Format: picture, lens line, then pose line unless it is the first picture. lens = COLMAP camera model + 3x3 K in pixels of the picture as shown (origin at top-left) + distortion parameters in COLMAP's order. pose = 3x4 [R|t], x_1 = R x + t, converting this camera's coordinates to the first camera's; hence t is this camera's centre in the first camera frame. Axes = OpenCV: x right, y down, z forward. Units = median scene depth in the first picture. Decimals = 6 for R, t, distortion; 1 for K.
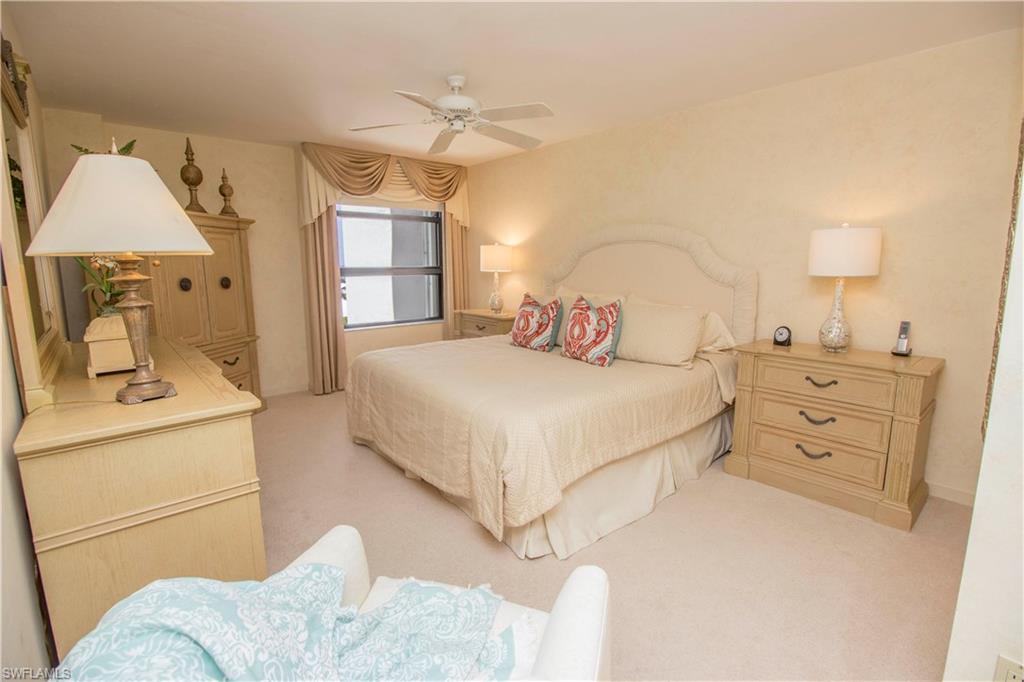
lens RADIAL K [[473.3, 0, 511.3], [0, 473.3, 335.6], [0, 0, 1]] dist [0.000861, -0.013718]
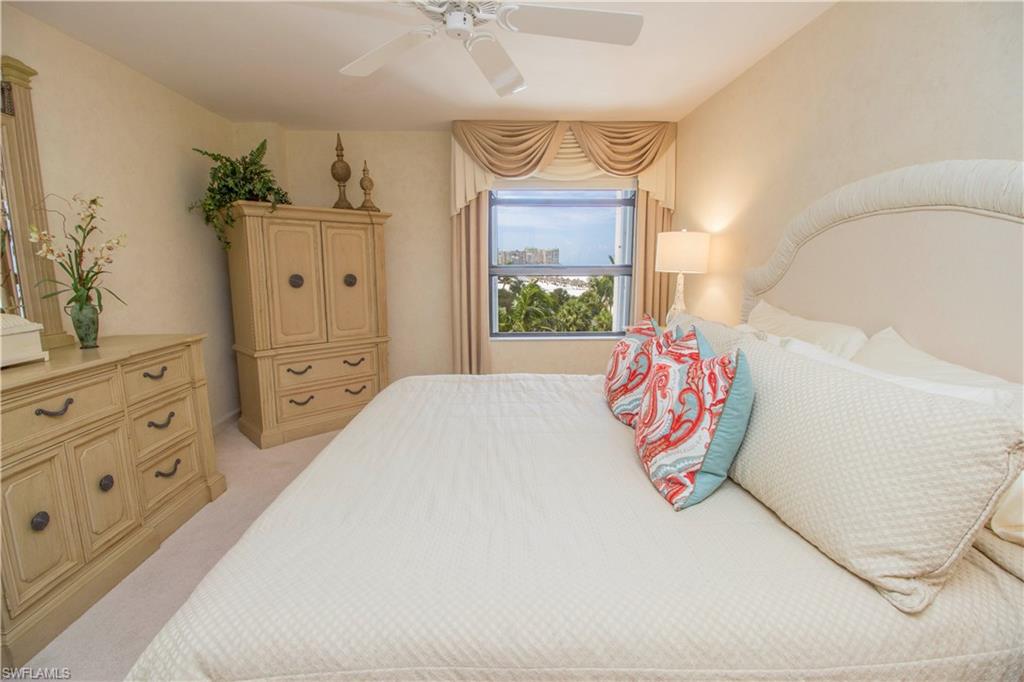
lens RADIAL K [[473.3, 0, 511.3], [0, 473.3, 335.6], [0, 0, 1]] dist [0.000861, -0.013718]
pose [[0.780438, 0.097776, -0.617540, 0.238601], [-0.096047, 0.994722, 0.036112, -0.061289], [0.617811, 0.031130, 0.785710, 0.420612]]
